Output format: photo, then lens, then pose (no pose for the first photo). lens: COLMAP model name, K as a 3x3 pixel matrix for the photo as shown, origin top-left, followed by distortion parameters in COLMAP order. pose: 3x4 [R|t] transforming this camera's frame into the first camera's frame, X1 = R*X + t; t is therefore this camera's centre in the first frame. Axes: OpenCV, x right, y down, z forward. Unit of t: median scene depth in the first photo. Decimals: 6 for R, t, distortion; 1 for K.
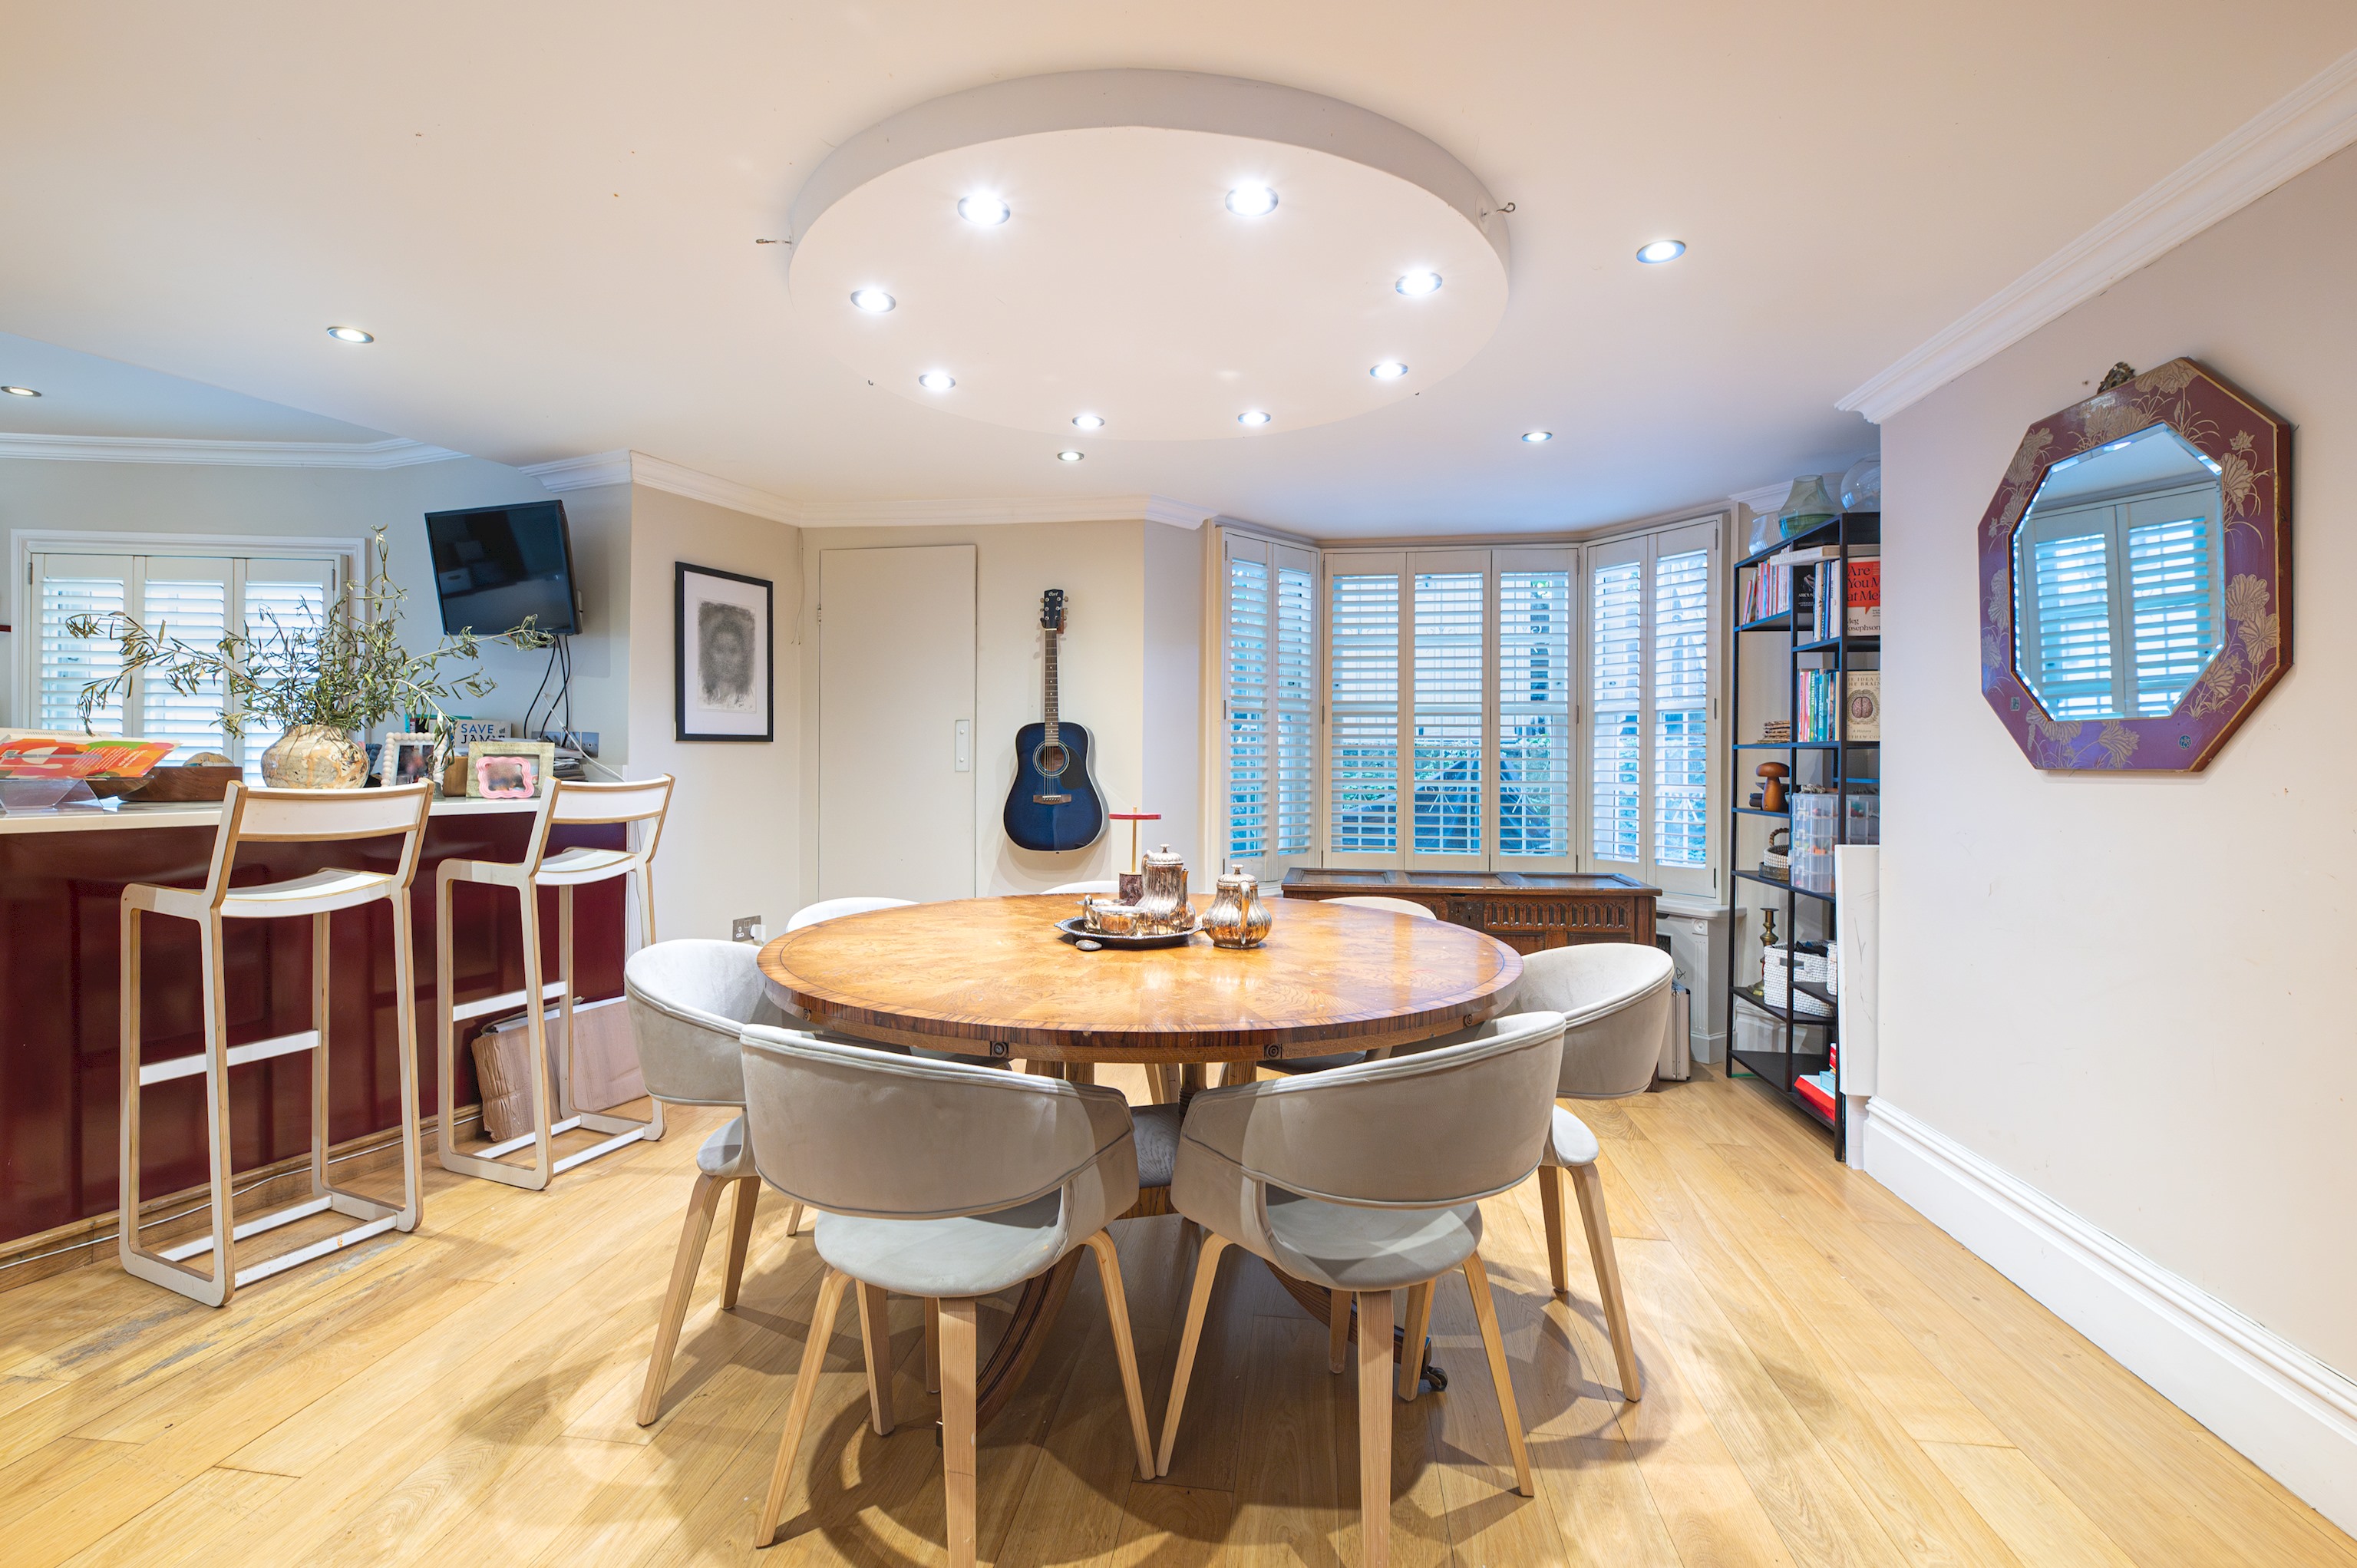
lens RADIAL K [[1028.3, 0, 1187.0], [0, 1028.3, 763.6], [0, 0, 1]] dist [-0.002040, -0.000127]
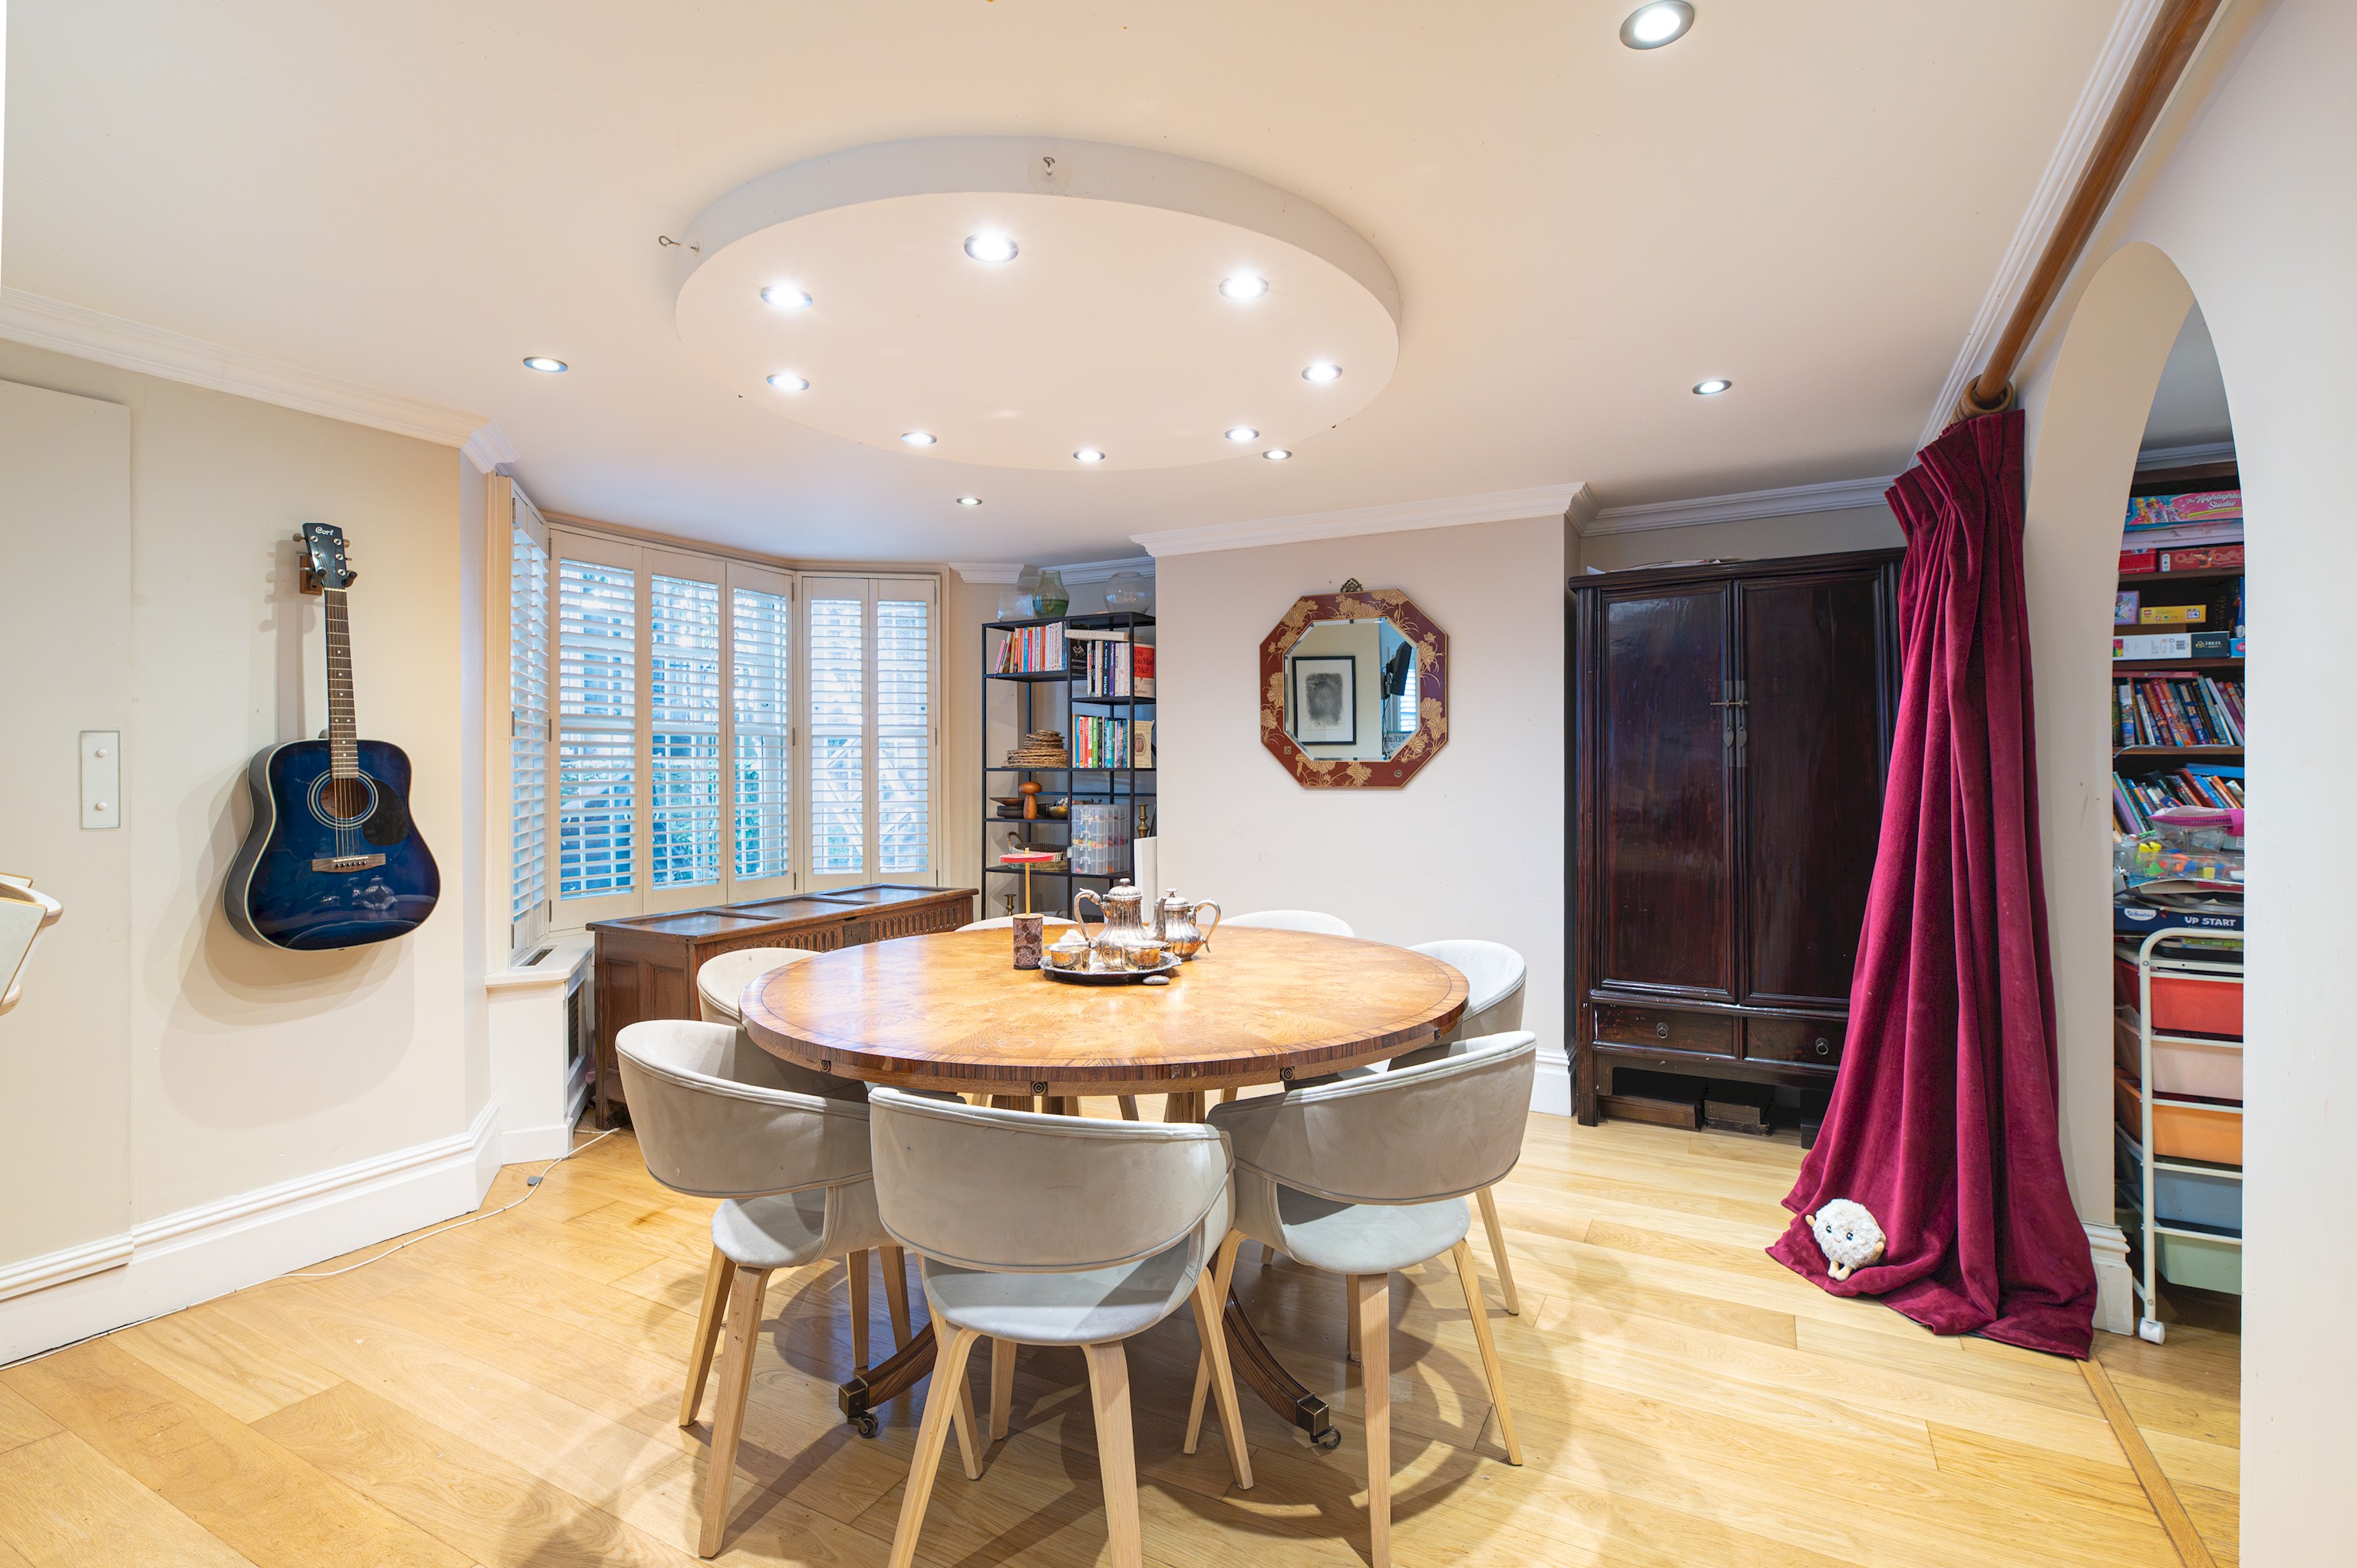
lens RADIAL K [[1063.7, 0, 1189.6], [0, 1063.7, 773.0], [0, 0, 1]] dist [-0.002168, -0.000672]
pose [[0.347354, -0.013374, 0.937639, -0.559104], [0.009882, 0.999895, 0.010601, -0.022105], [-0.937682, 0.005584, 0.347449, 0.296483]]
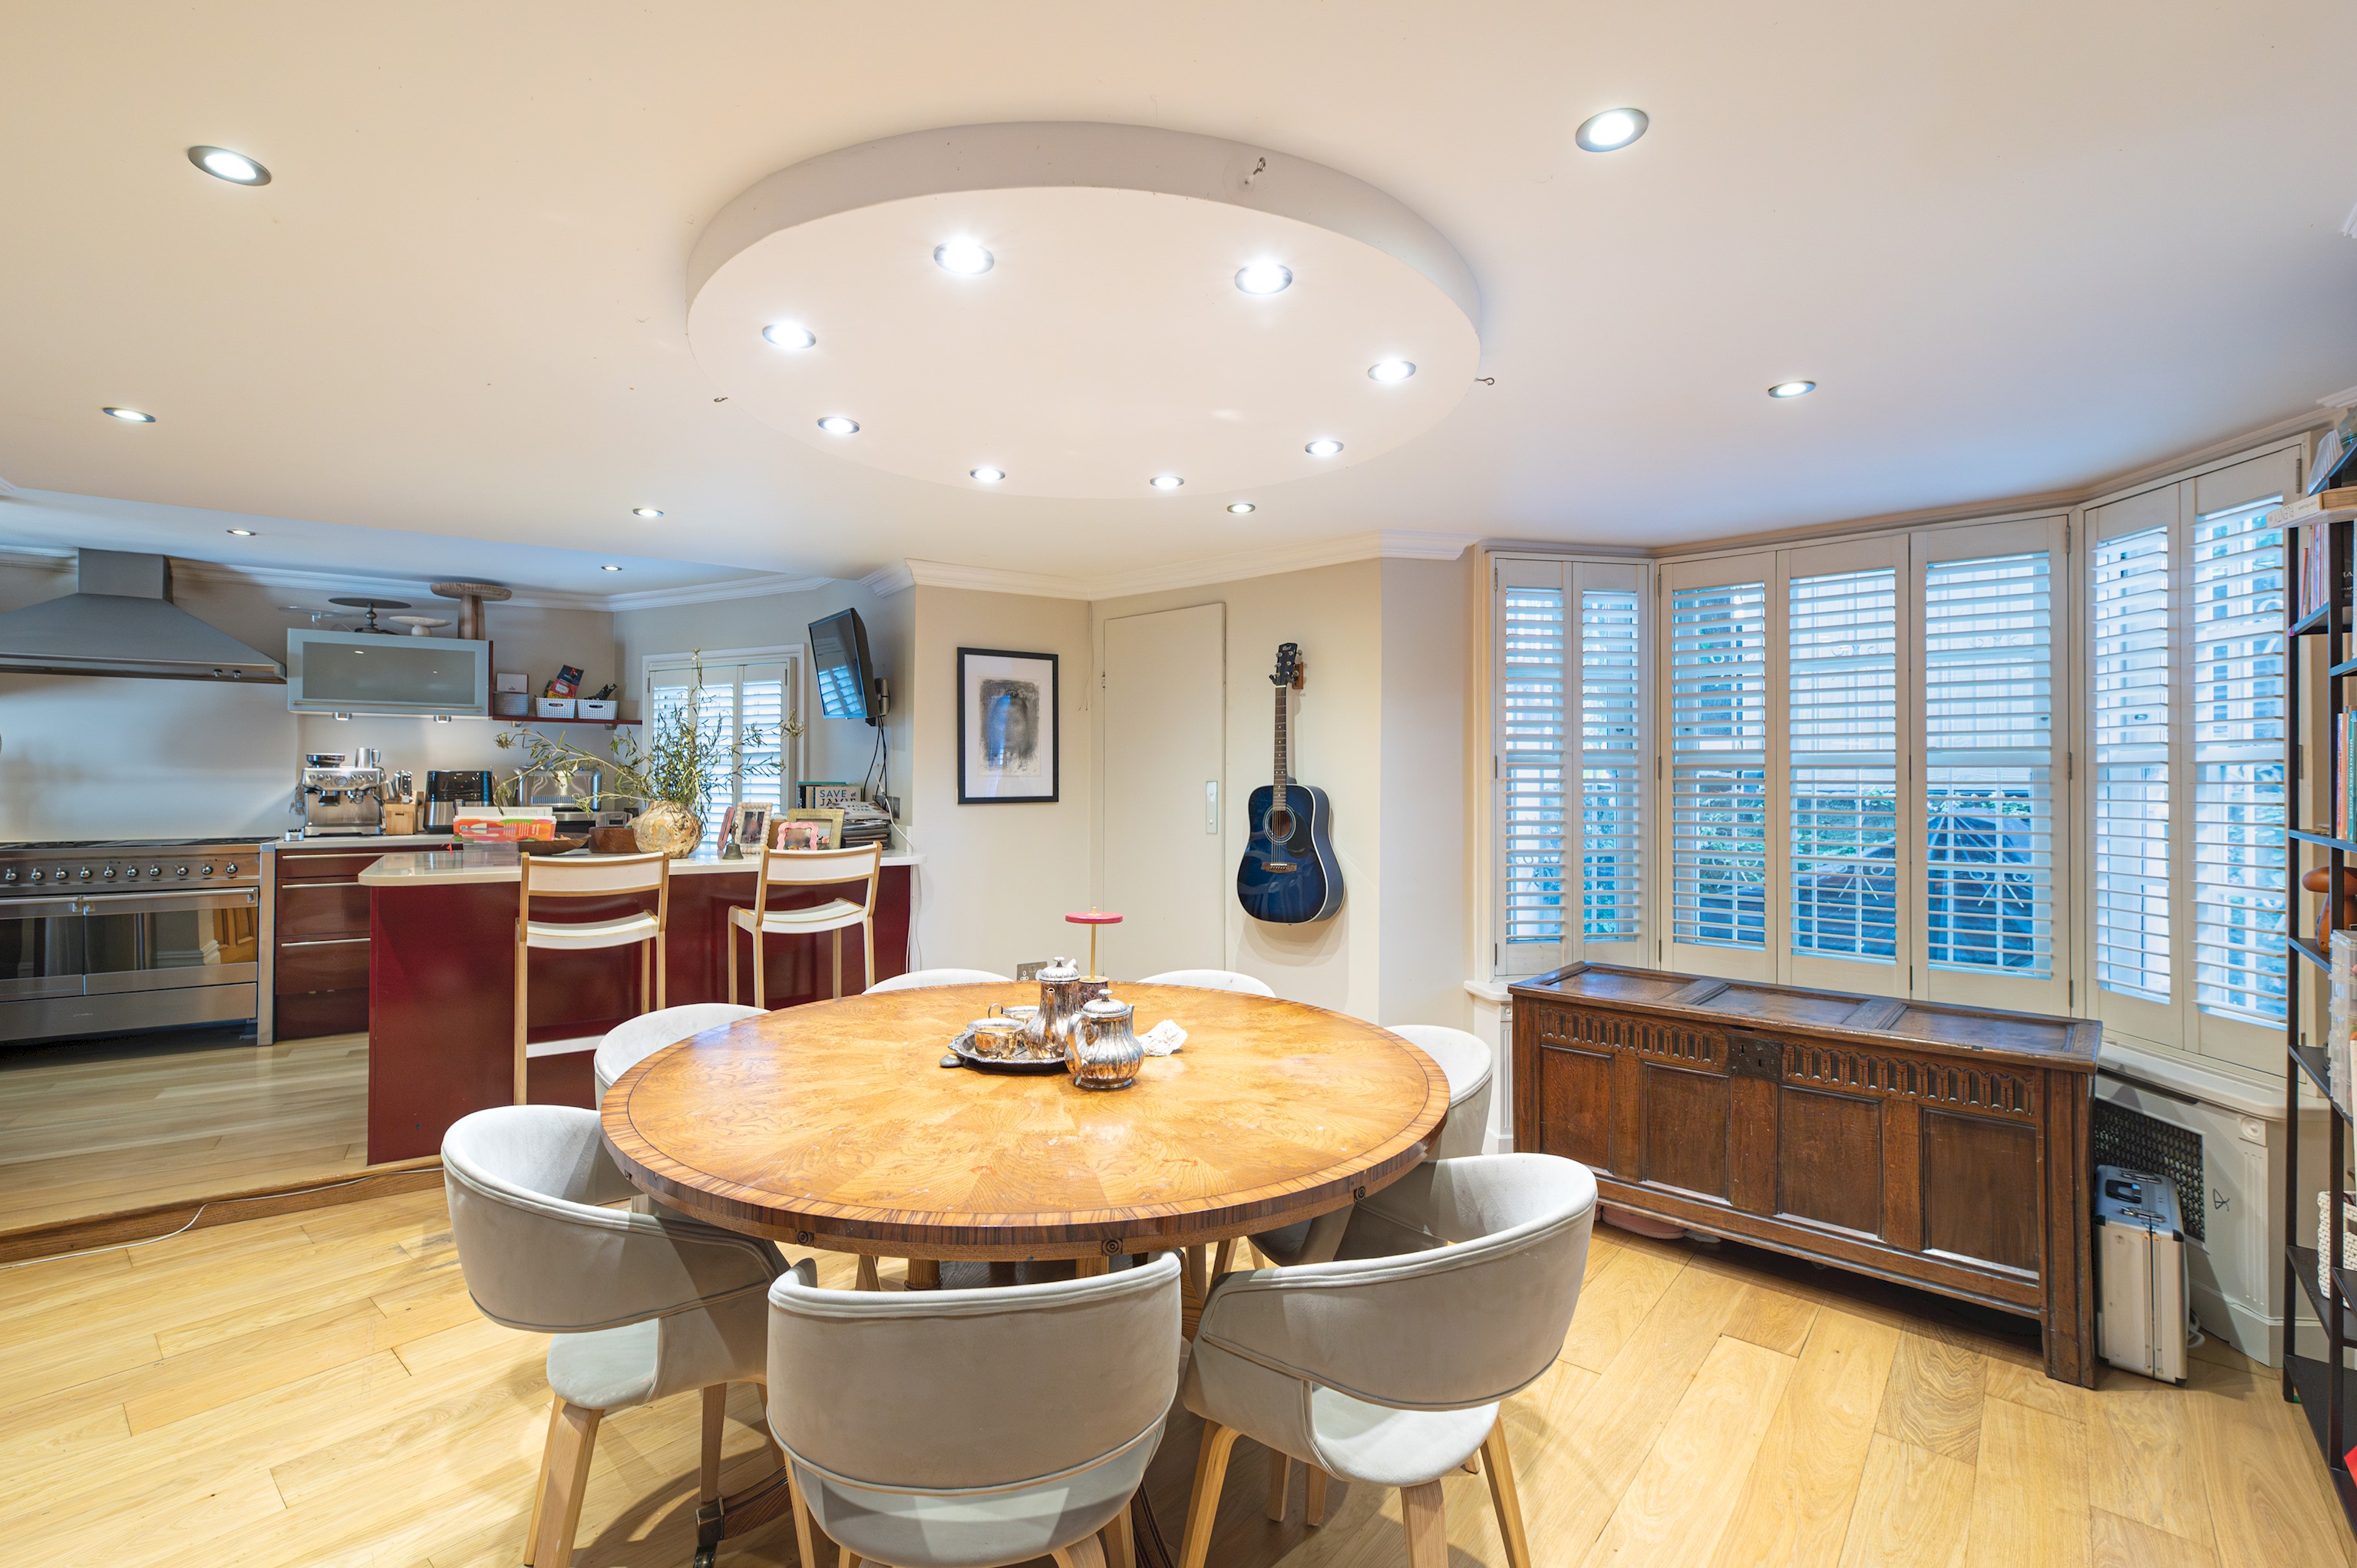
lens RADIAL K [[1032.2, 0, 1164.0], [0, 1032.2, 784.8], [0, 0, 1]] dist [-0.000601, -0.000001]
pose [[0.839056, 0.000458, -0.544045, 0.293333], [-0.002621, 0.999991, -0.003199, -0.037687], [0.544039, 0.004110, 0.839050, 0.152458]]
